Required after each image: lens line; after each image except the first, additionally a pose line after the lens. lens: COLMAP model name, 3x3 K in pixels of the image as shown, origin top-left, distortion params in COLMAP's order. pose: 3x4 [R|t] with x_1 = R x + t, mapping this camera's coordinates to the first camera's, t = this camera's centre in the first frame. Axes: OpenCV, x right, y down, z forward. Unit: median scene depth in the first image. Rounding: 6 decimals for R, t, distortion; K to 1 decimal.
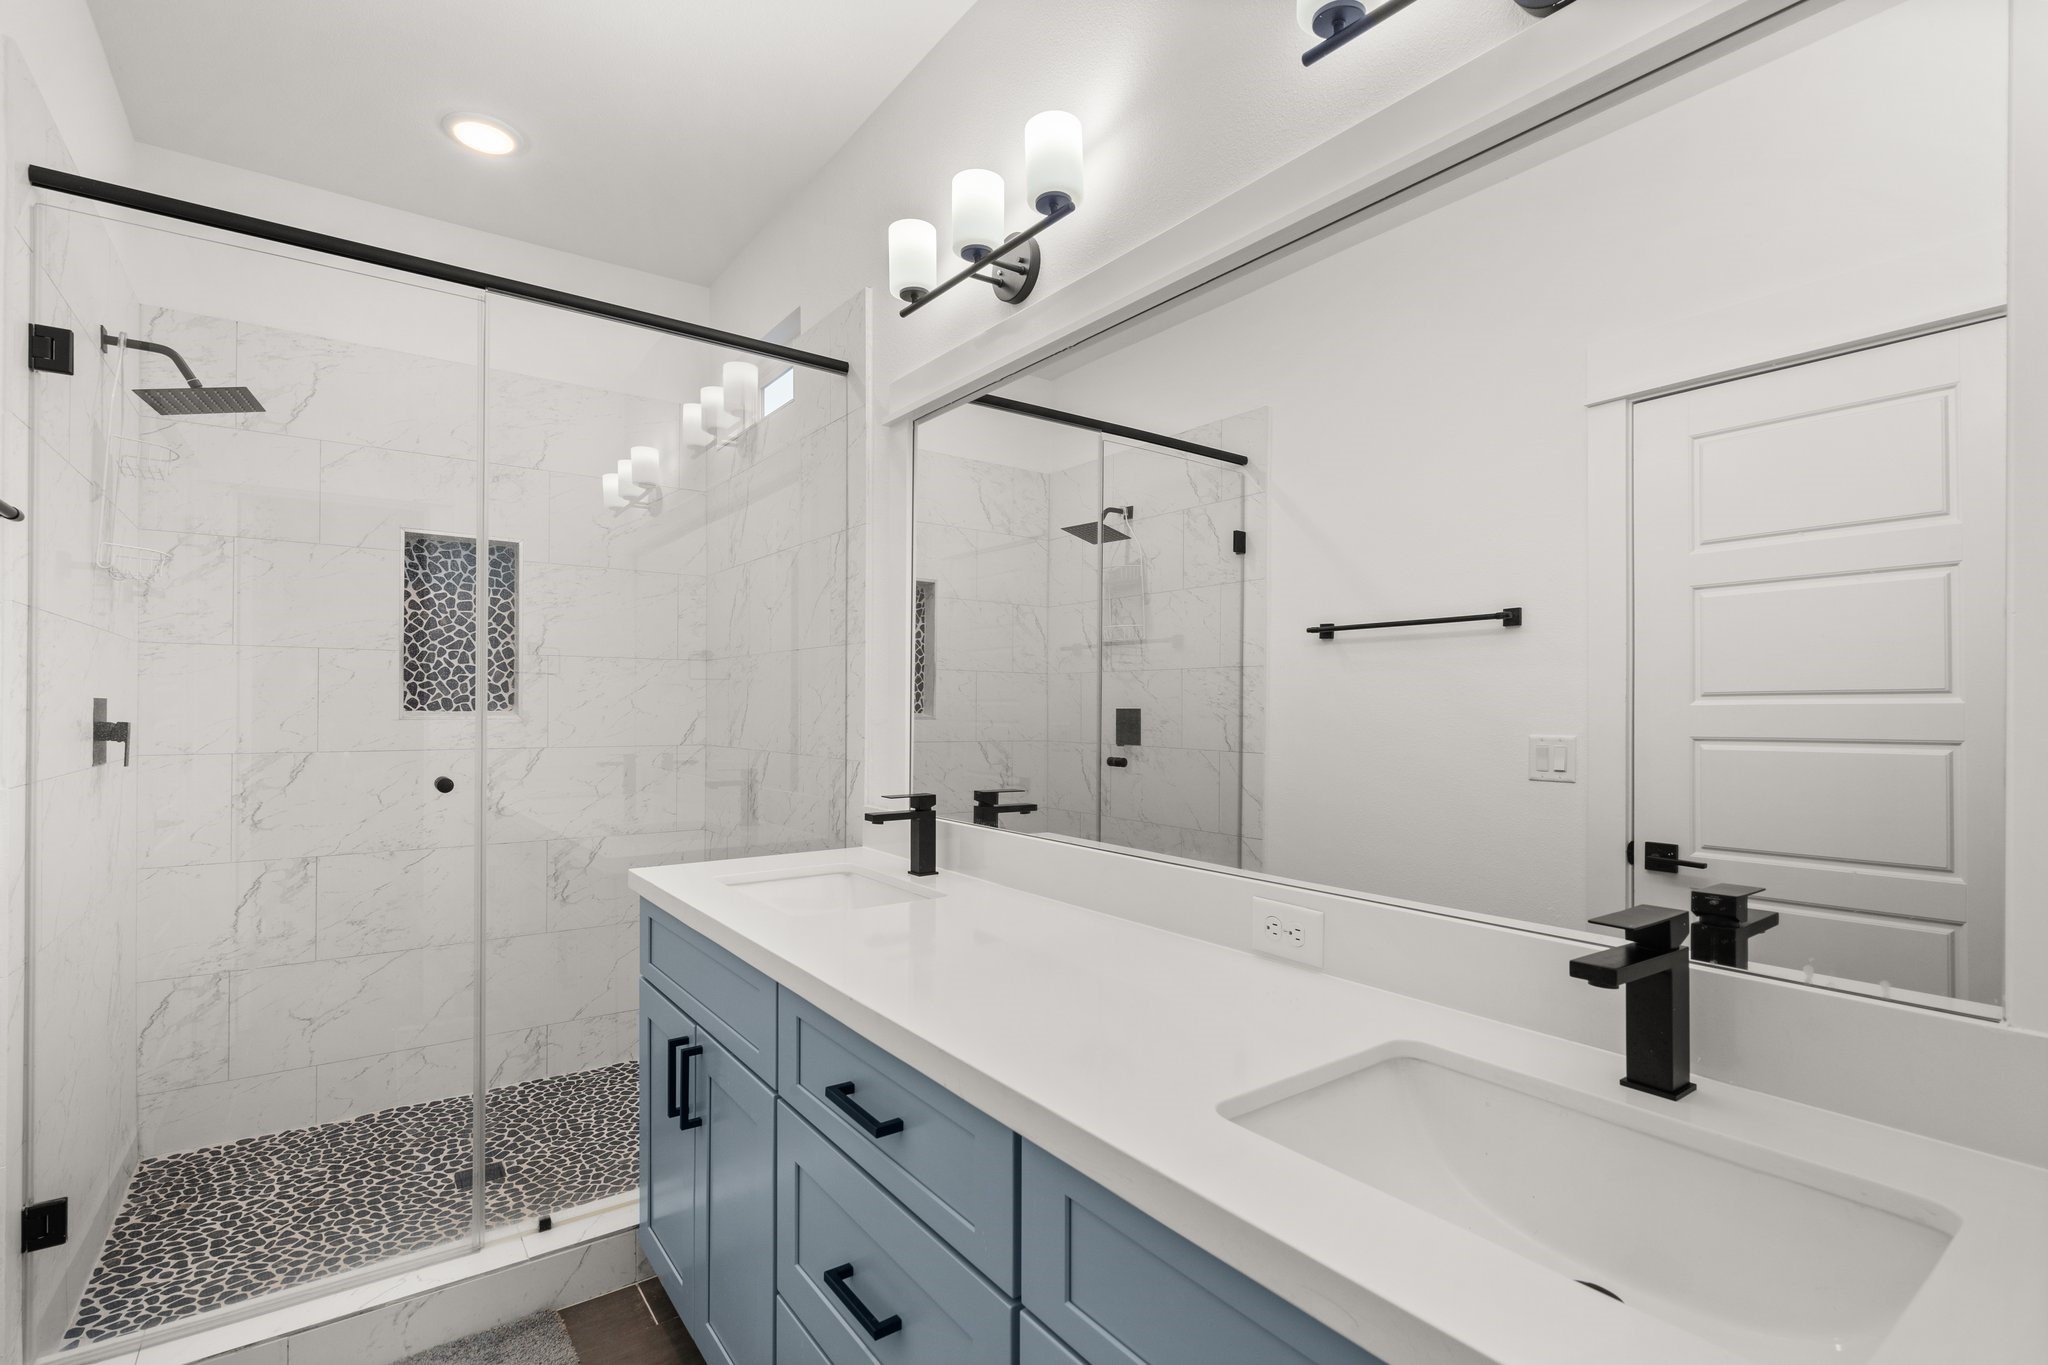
lens RADIAL K [[939.1, 0, 1012.6], [0, 939.1, 683.1], [0, 0, 1]] dist [0.000438, 0.000237]
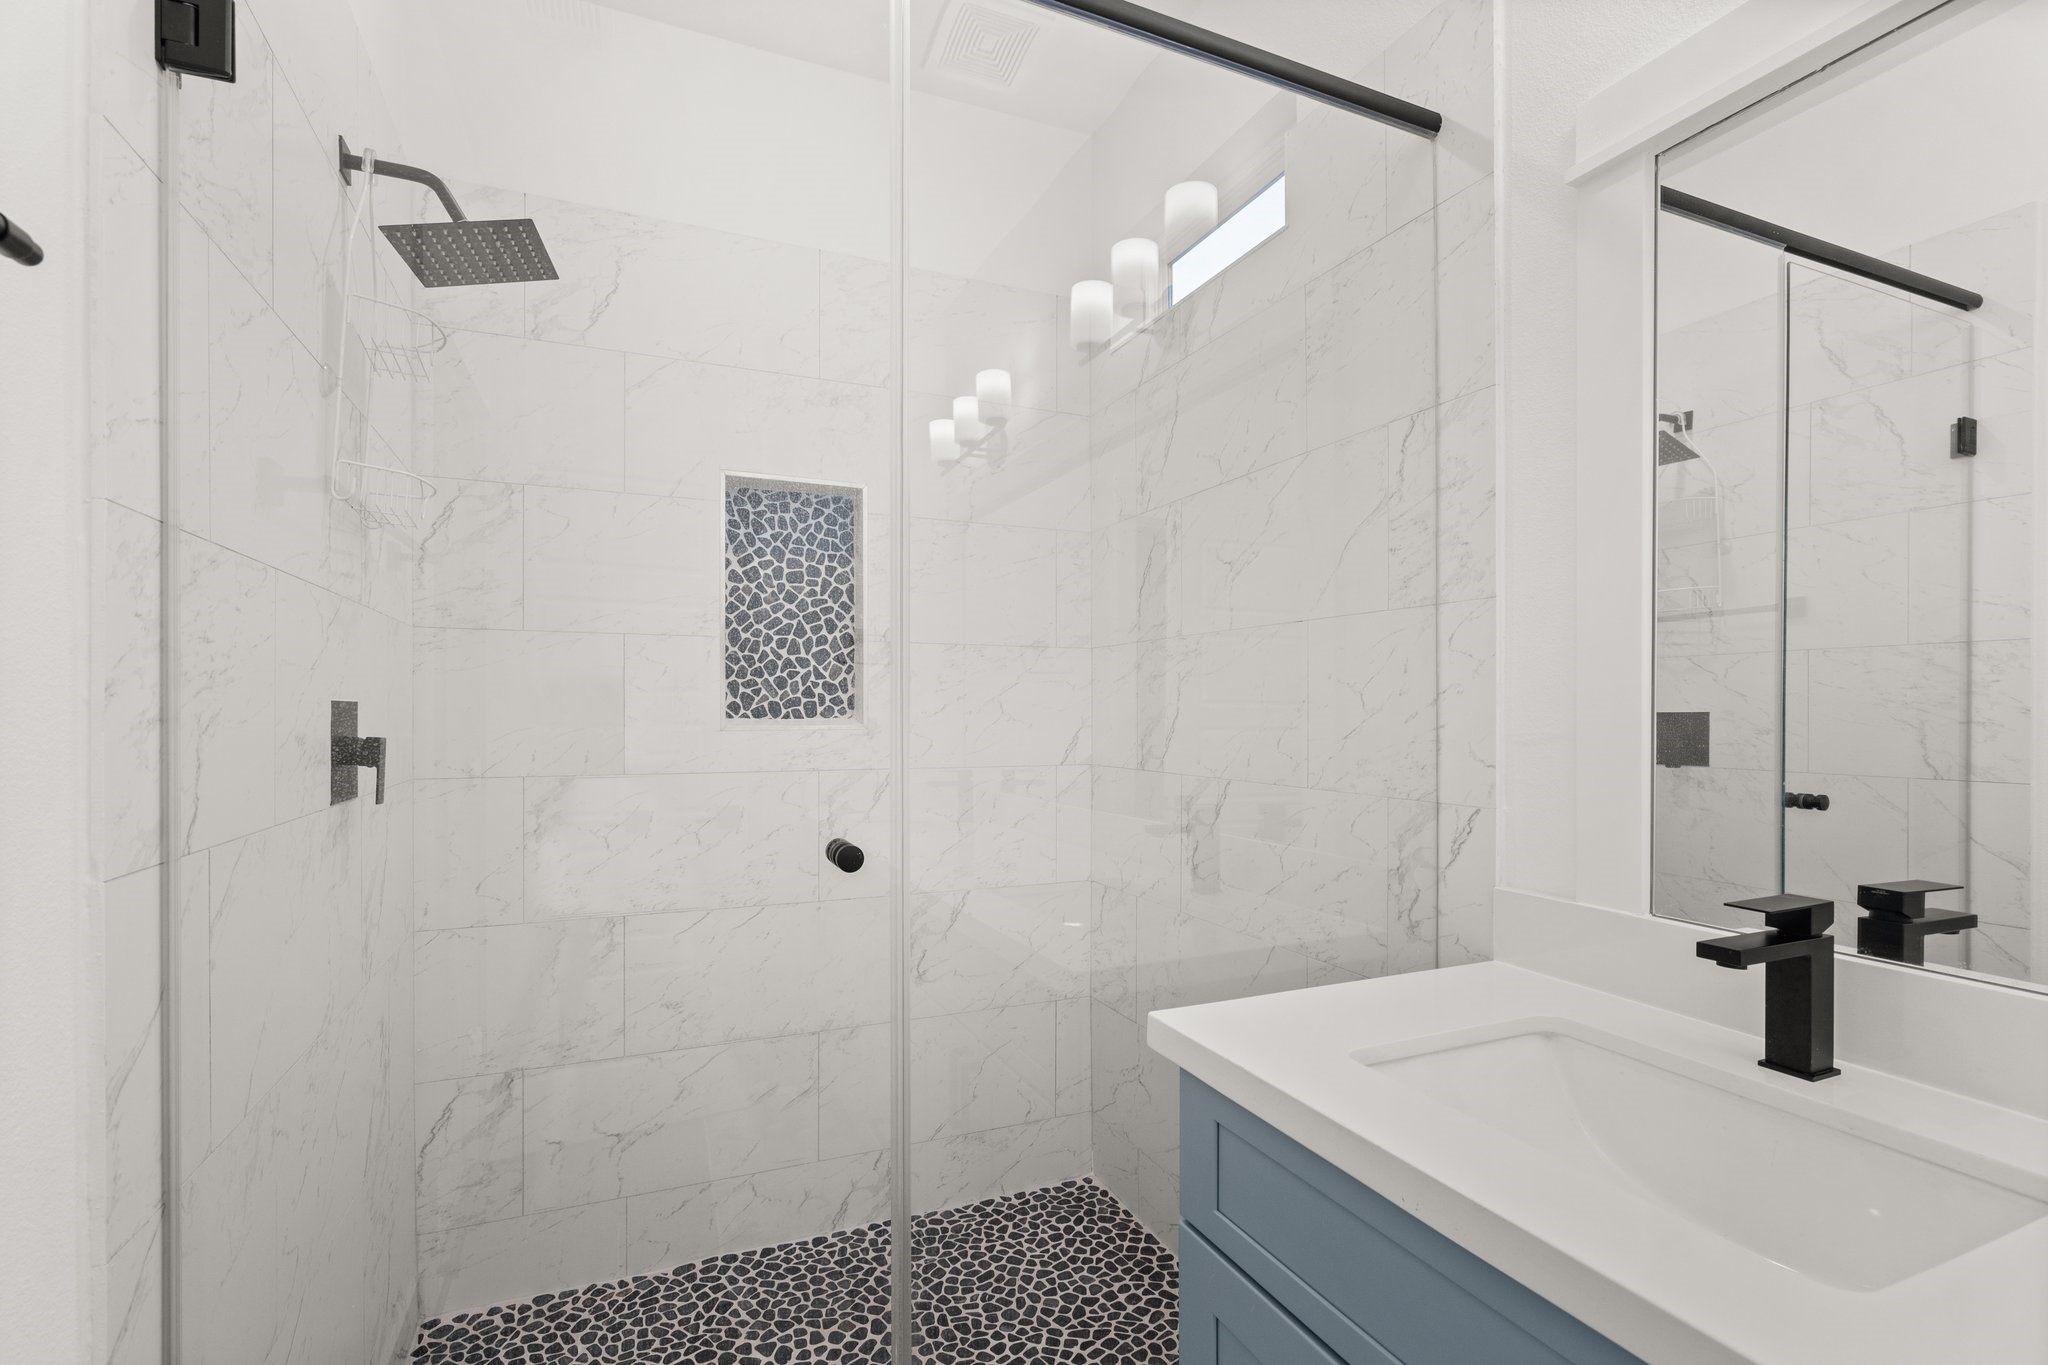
lens RADIAL K [[939.1, 0, 1027.8], [0, 939.1, 686.3], [0, 0, 1]] dist [0.000438, 0.000237]
pose [[0.977462, -0.009147, -0.210914, -0.259898], [0.008859, 0.999958, -0.002310, 0.007887], [0.210926, 0.000389, 0.977502, 0.327862]]
